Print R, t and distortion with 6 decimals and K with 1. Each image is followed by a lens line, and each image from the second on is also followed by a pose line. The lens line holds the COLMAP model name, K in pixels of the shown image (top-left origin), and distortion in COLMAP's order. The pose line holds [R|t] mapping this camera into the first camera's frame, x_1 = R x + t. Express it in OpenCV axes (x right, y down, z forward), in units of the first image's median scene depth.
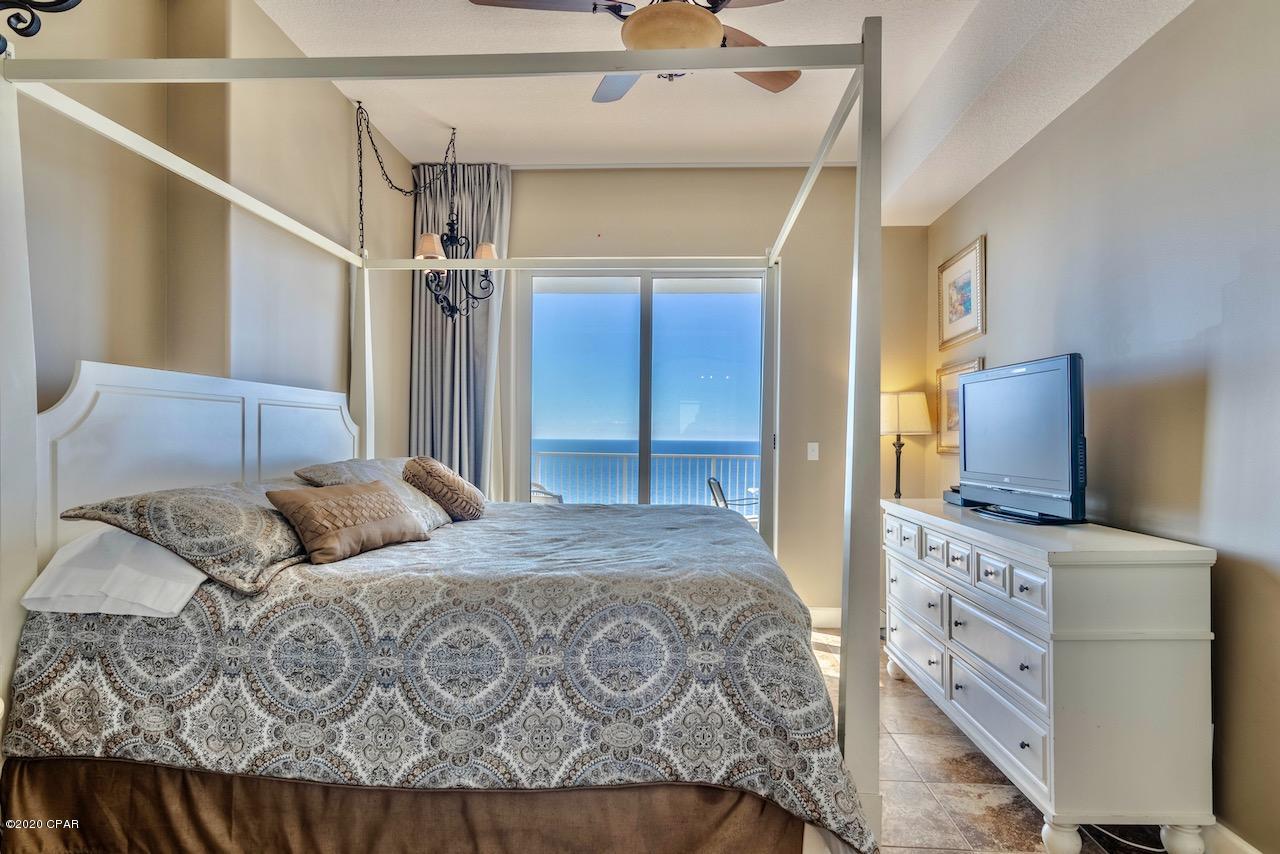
lens RADIAL K [[684.8, 0, 630.0], [0, 684.8, 426.2], [0, 0, 1]] dist [0.000665, 0.001350]
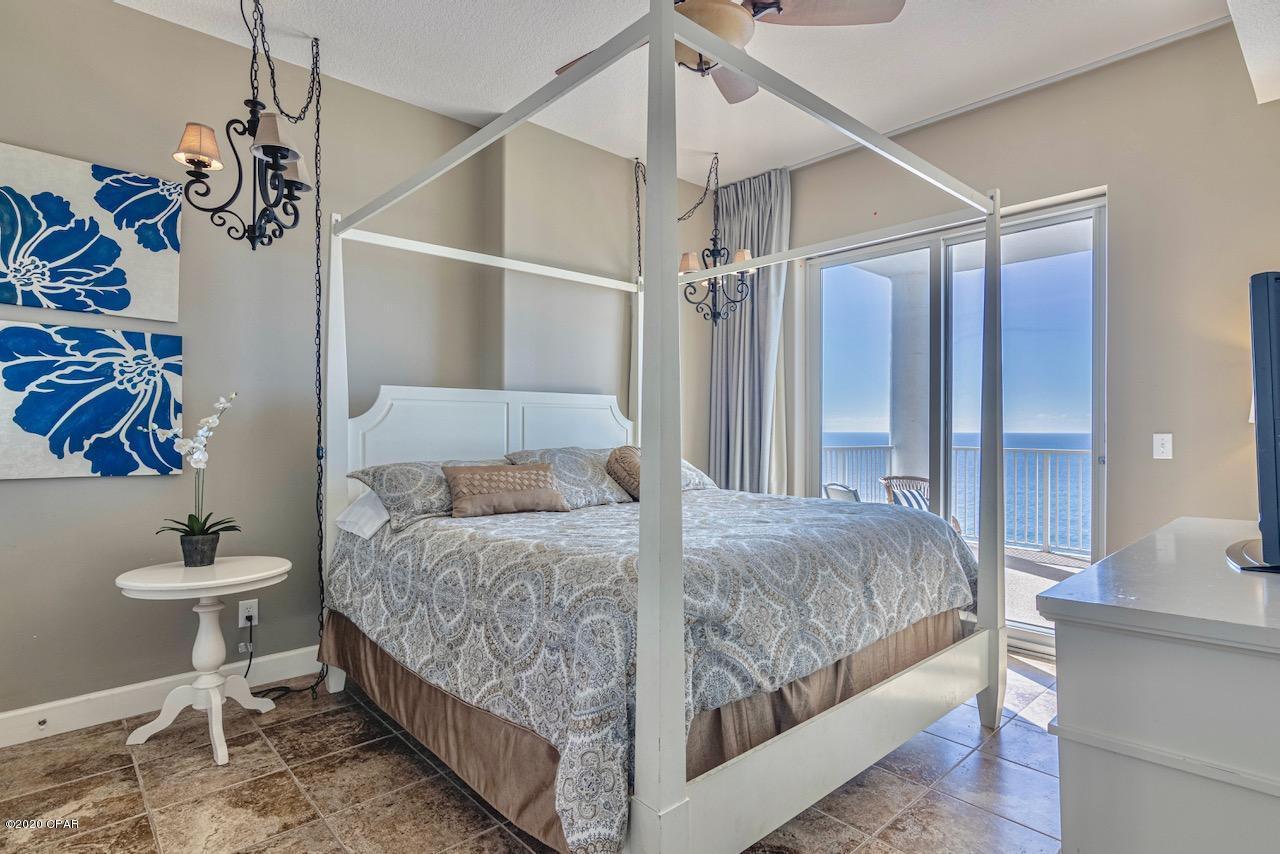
lens RADIAL K [[649.9, 0, 623.3], [0, 649.9, 428.3], [0, 0, 1]] dist [-0.001736, 0.000143]
pose [[0.711470, -0.013376, -0.702589, 0.812289], [0.016326, 0.999864, -0.002502, 0.026108], [0.702527, -0.009691, 0.711592, 0.312210]]
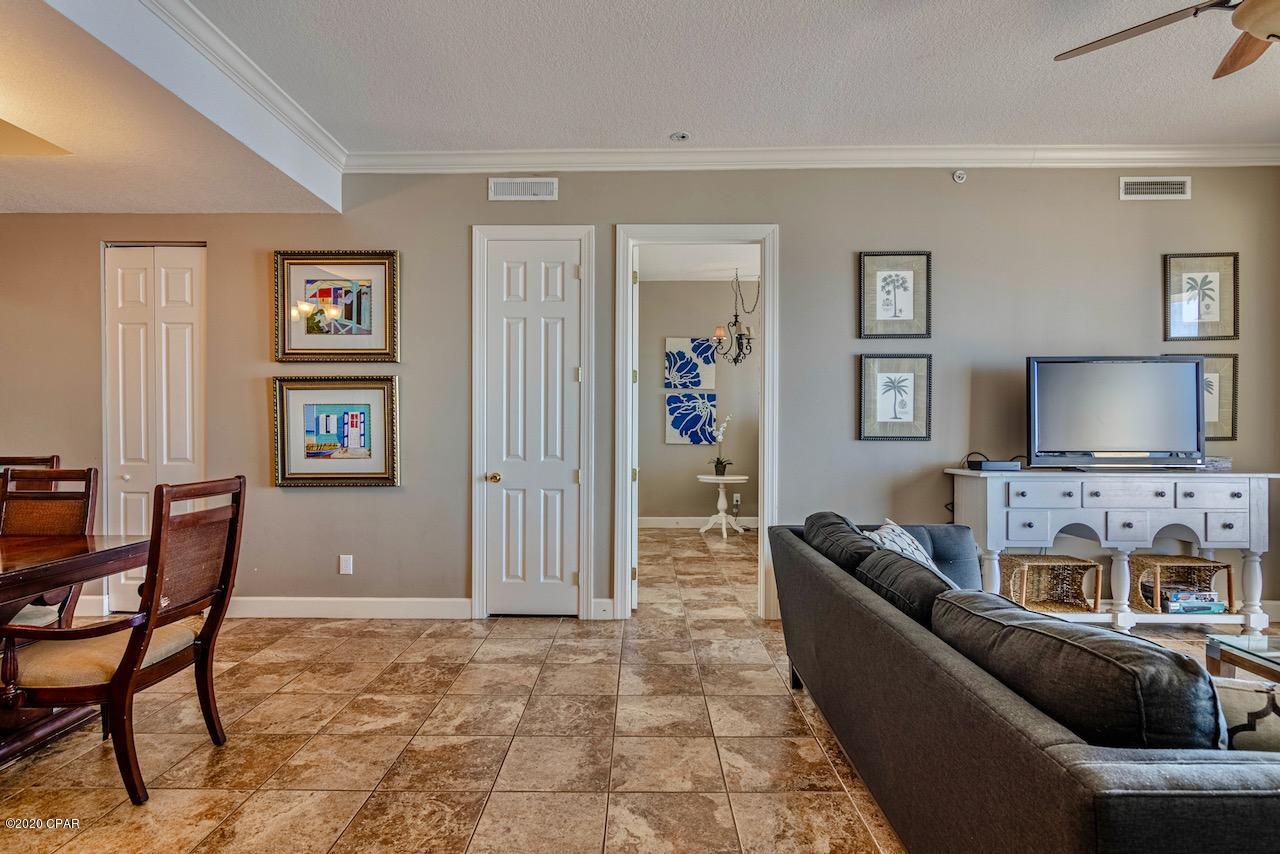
lens RADIAL K [[659.9, 0, 640.7], [0, 659.9, 433.0], [0, 0, 1]] dist [-0.001148, 0.000449]
pose [[0.062910, -0.007442, -0.997991, 3.246156], [0.007153, 0.999950, -0.007006, 0.067349], [0.997994, -0.006698, 0.062960, -0.086544]]
